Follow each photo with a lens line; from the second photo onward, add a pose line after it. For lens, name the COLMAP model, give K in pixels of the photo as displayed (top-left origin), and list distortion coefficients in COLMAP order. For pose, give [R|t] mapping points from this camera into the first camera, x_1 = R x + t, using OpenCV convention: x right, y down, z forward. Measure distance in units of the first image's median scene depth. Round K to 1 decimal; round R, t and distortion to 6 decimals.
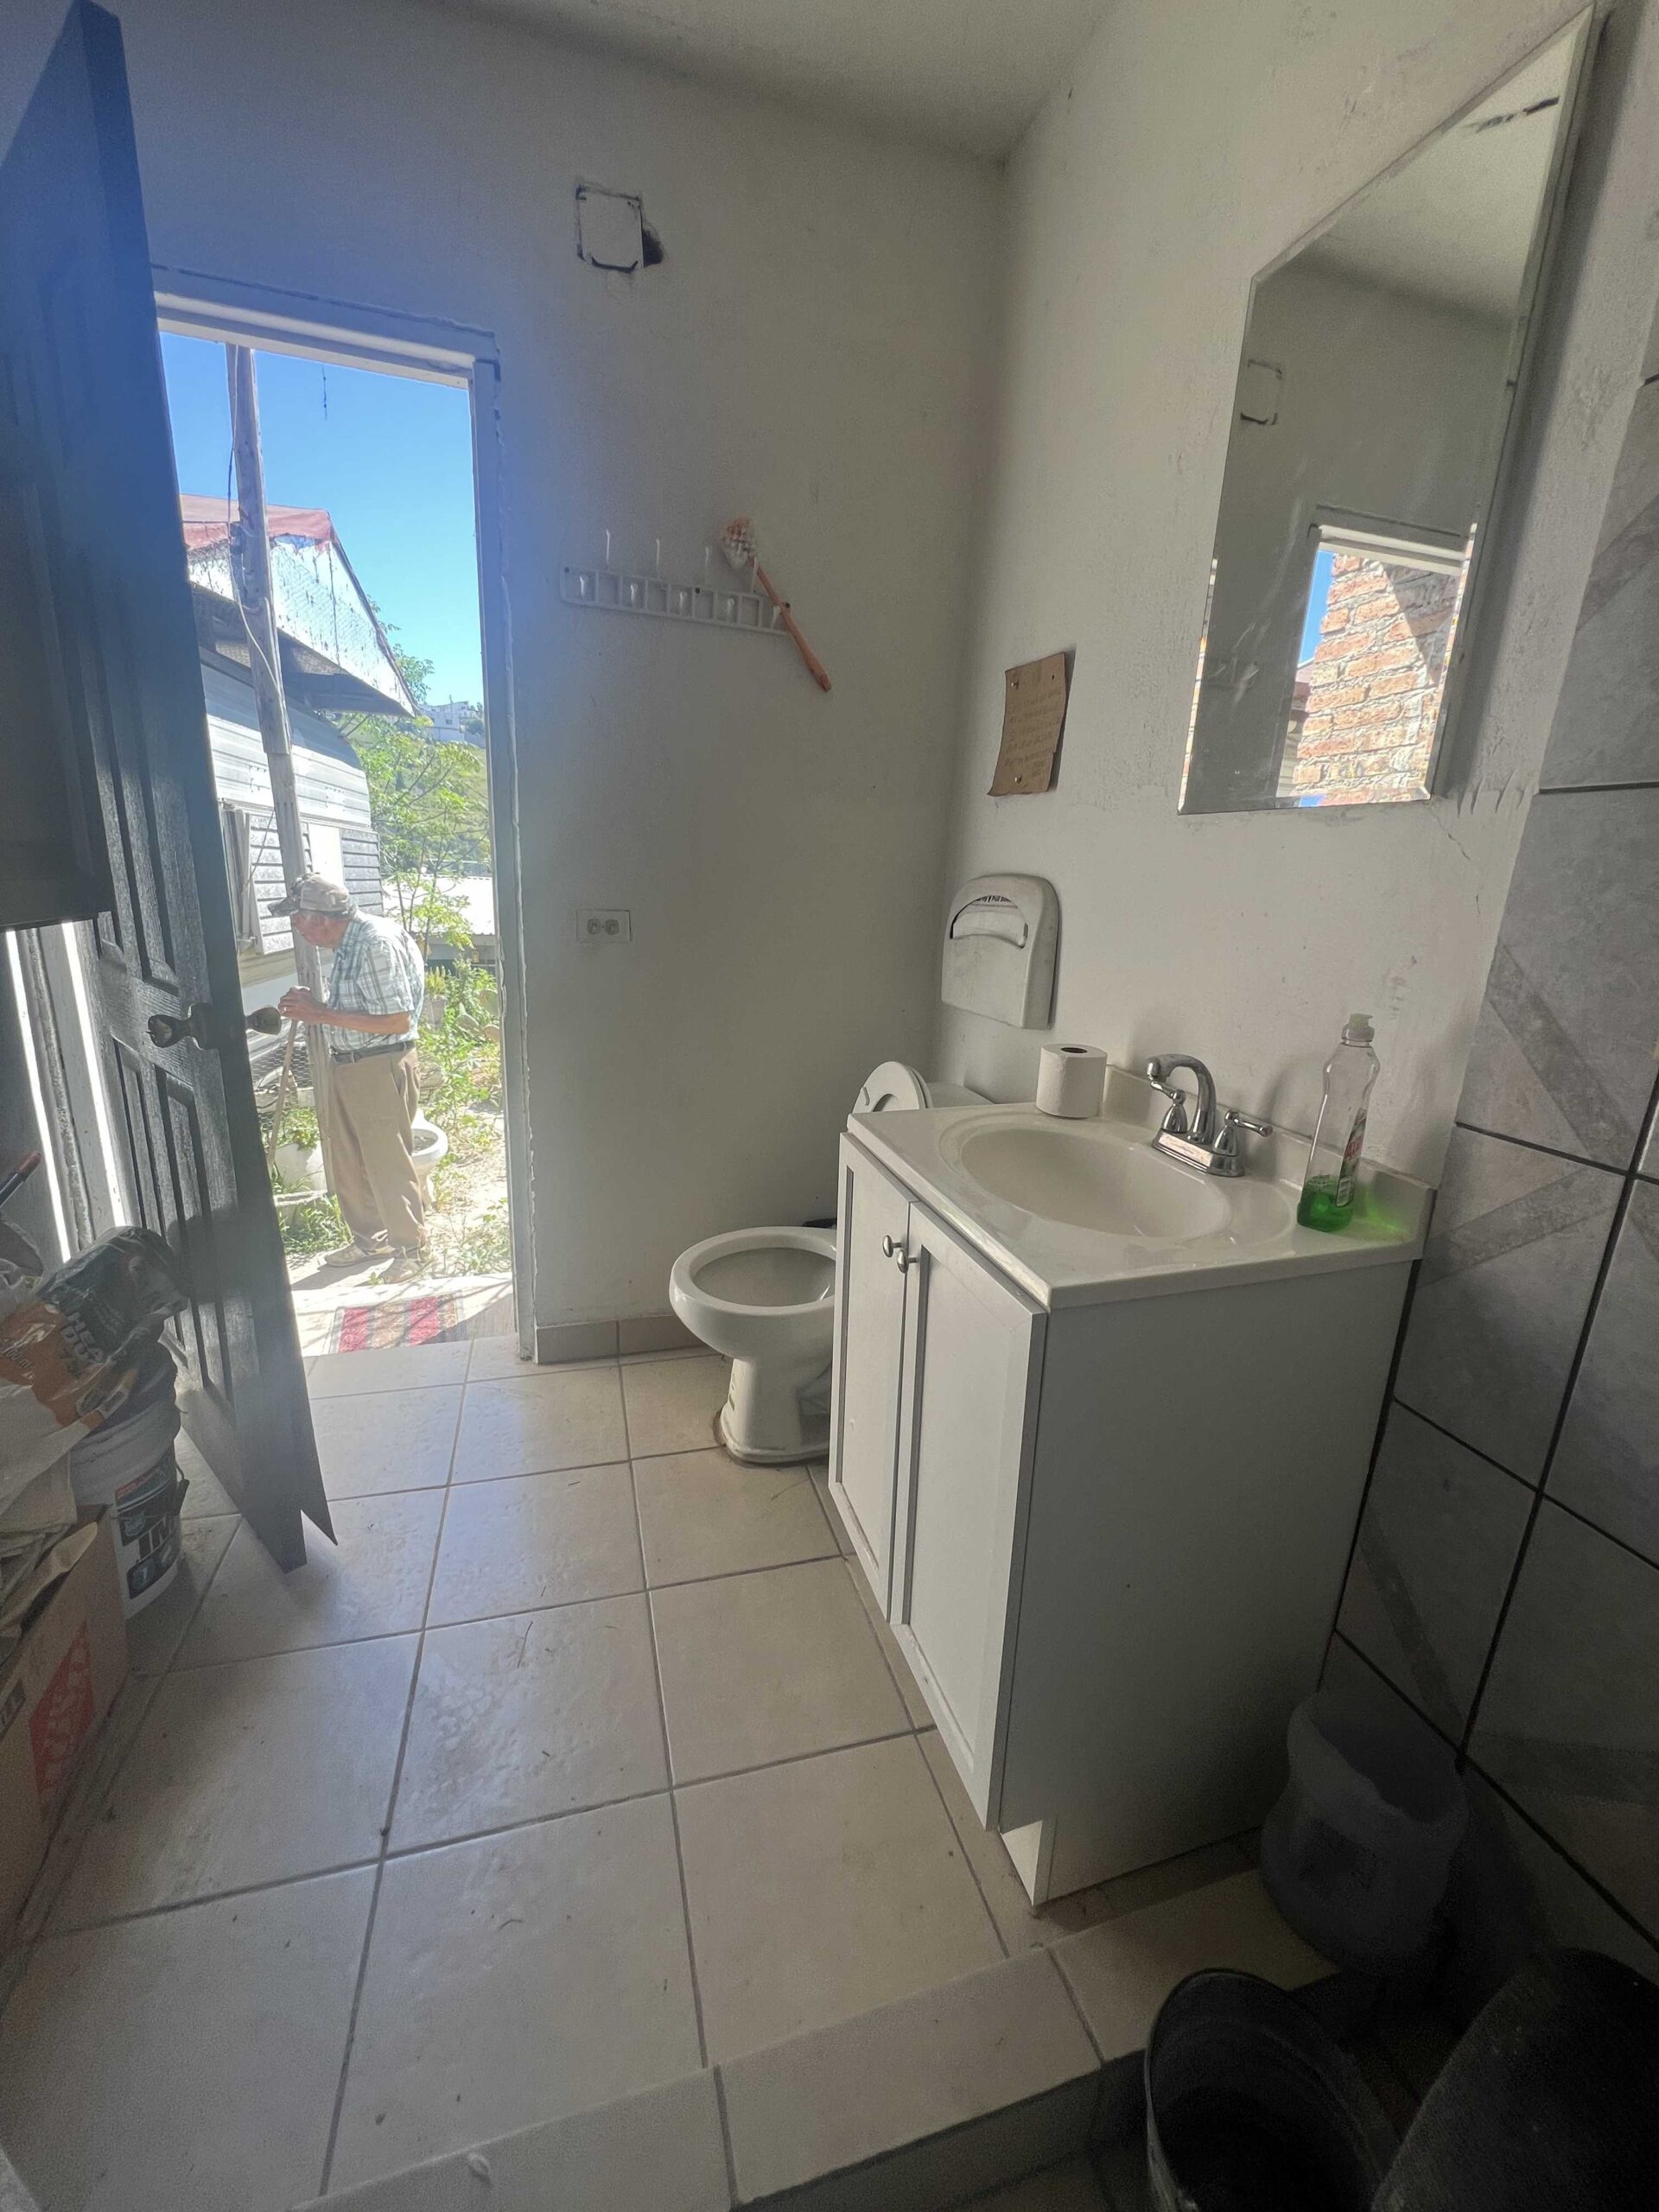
lens RADIAL K [[887.0, 0, 829.2], [0, 887.0, 1104.6], [0, 0, 1]] dist [-0.001293, 0.000002]
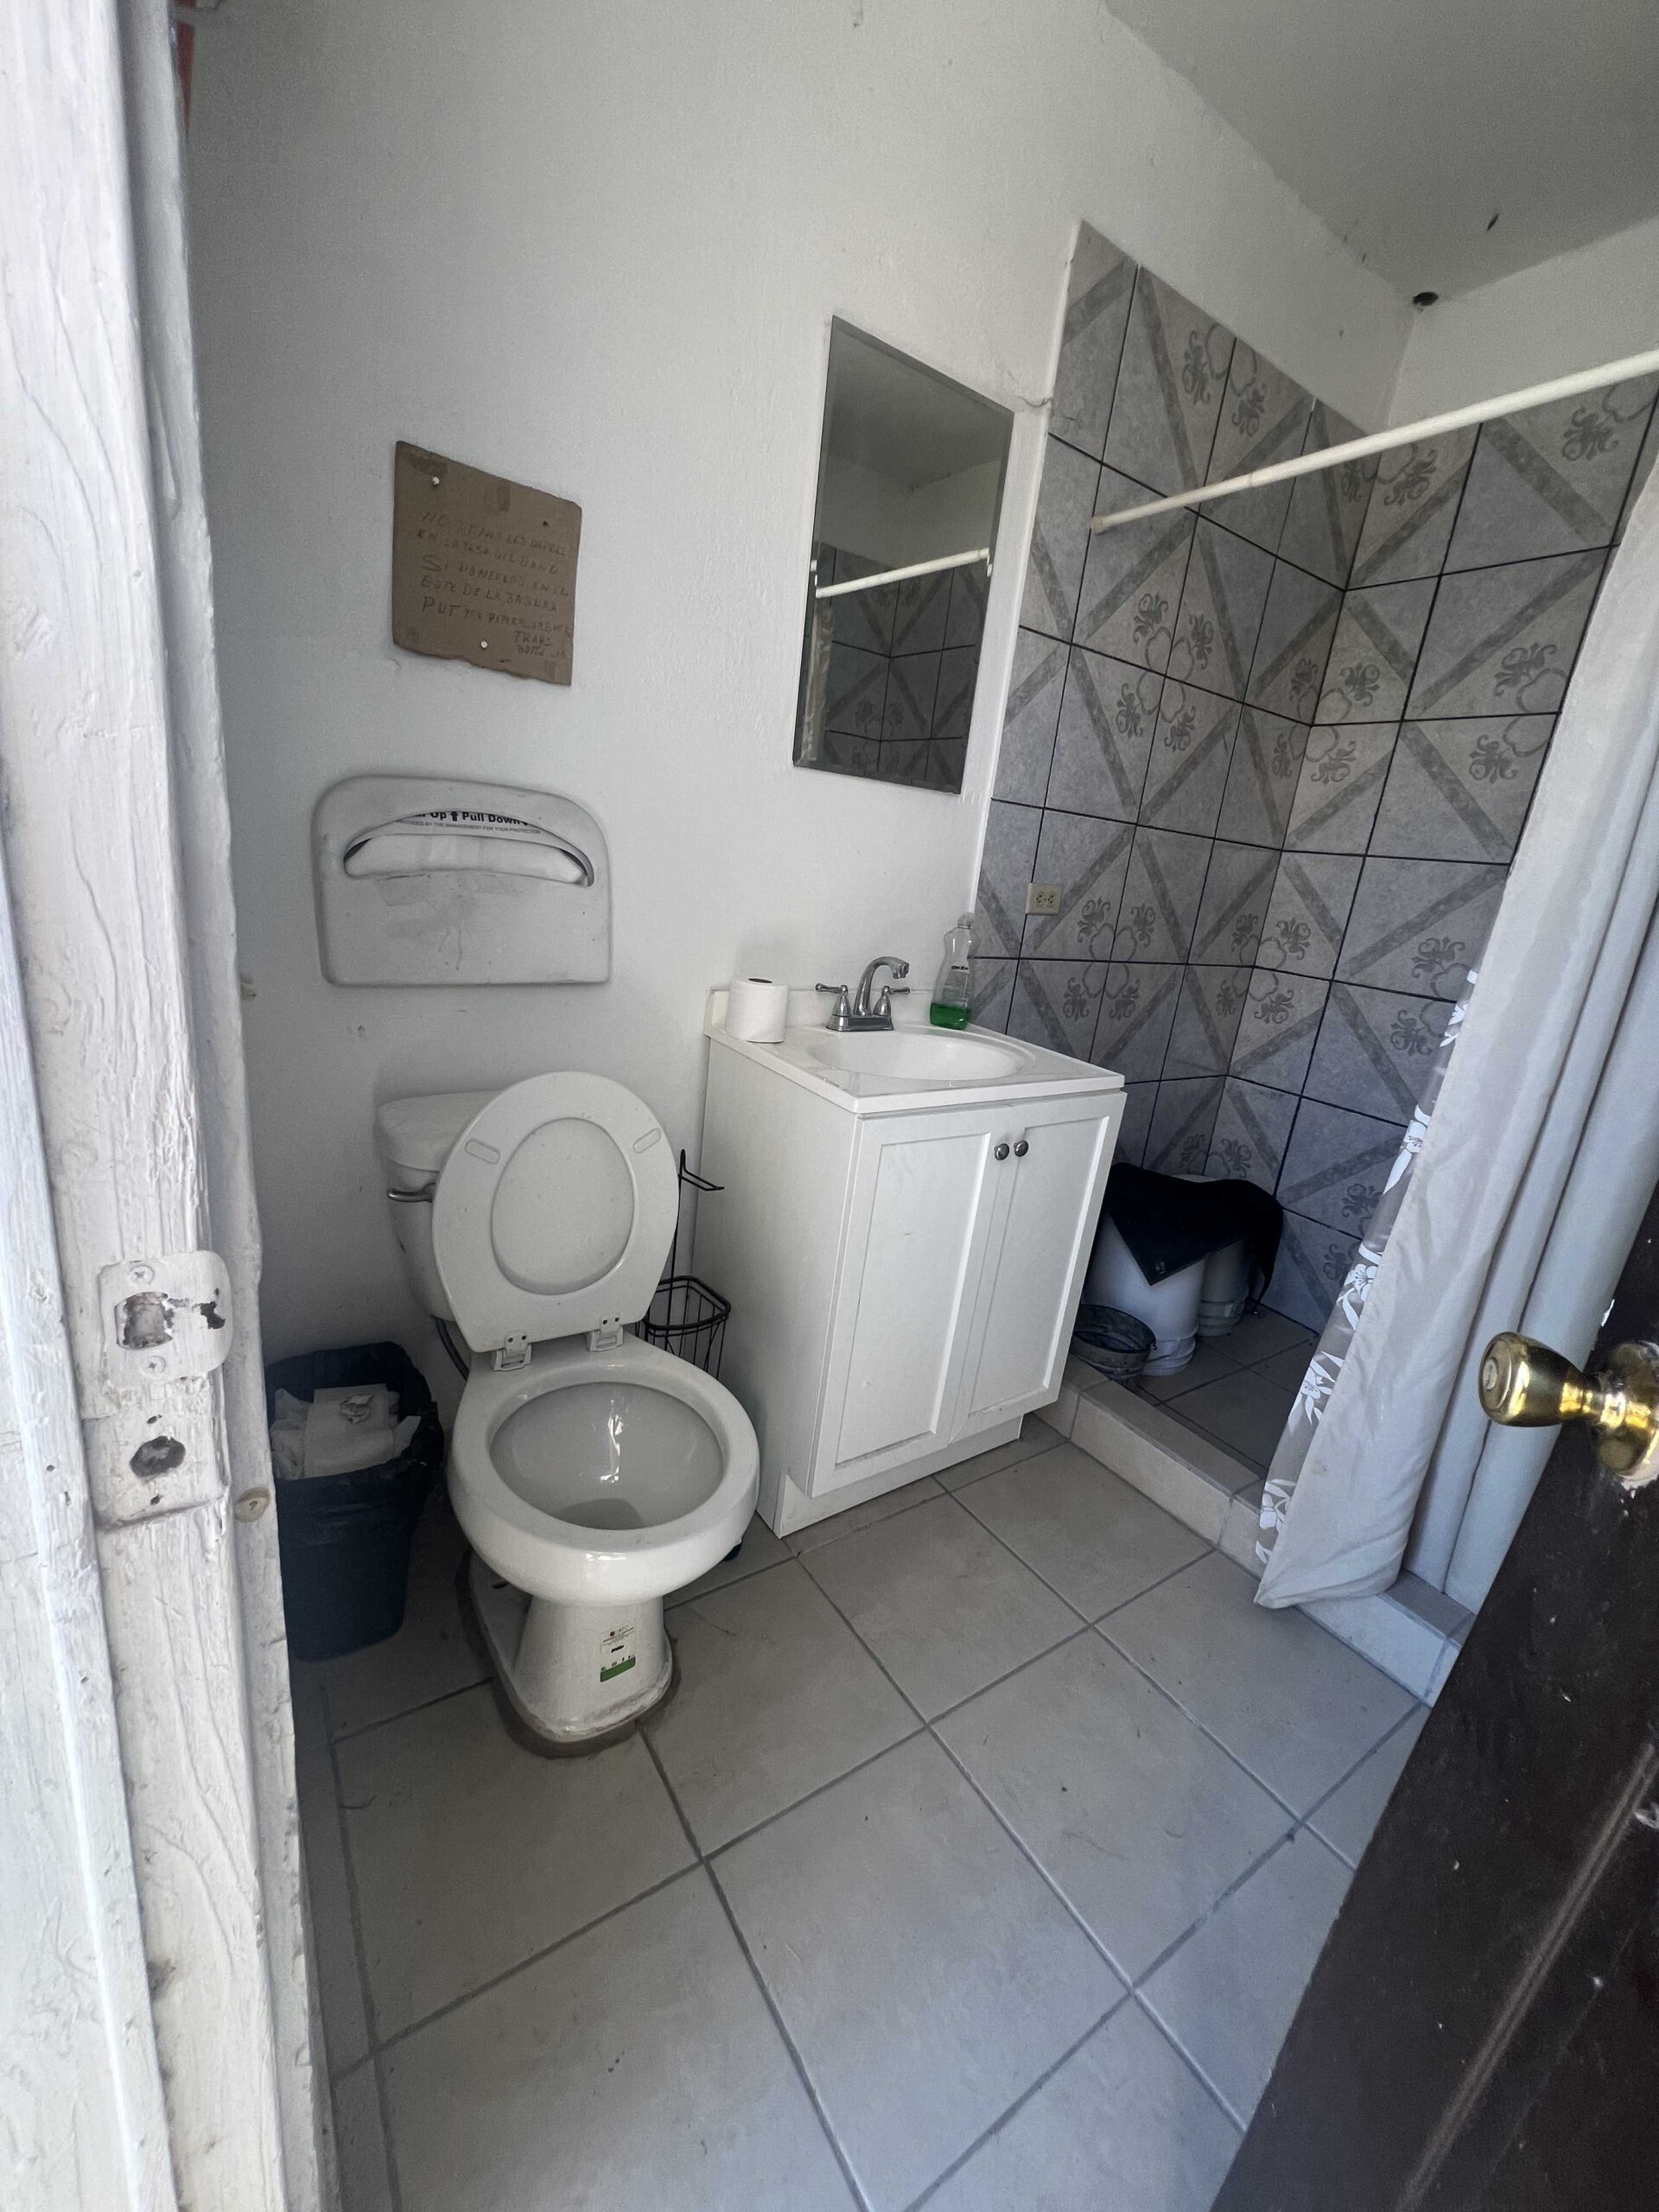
lens RADIAL K [[887.0, 0, 828.0], [0, 887.0, 1095.3], [0, 0, 1]] dist [-0.001293, 0.000002]
pose [[-0.293120, -0.331537, 0.896752, -1.302616], [0.124813, 0.916654, 0.379693, -0.568970], [-0.947894, 0.223222, -0.227310, 2.051989]]
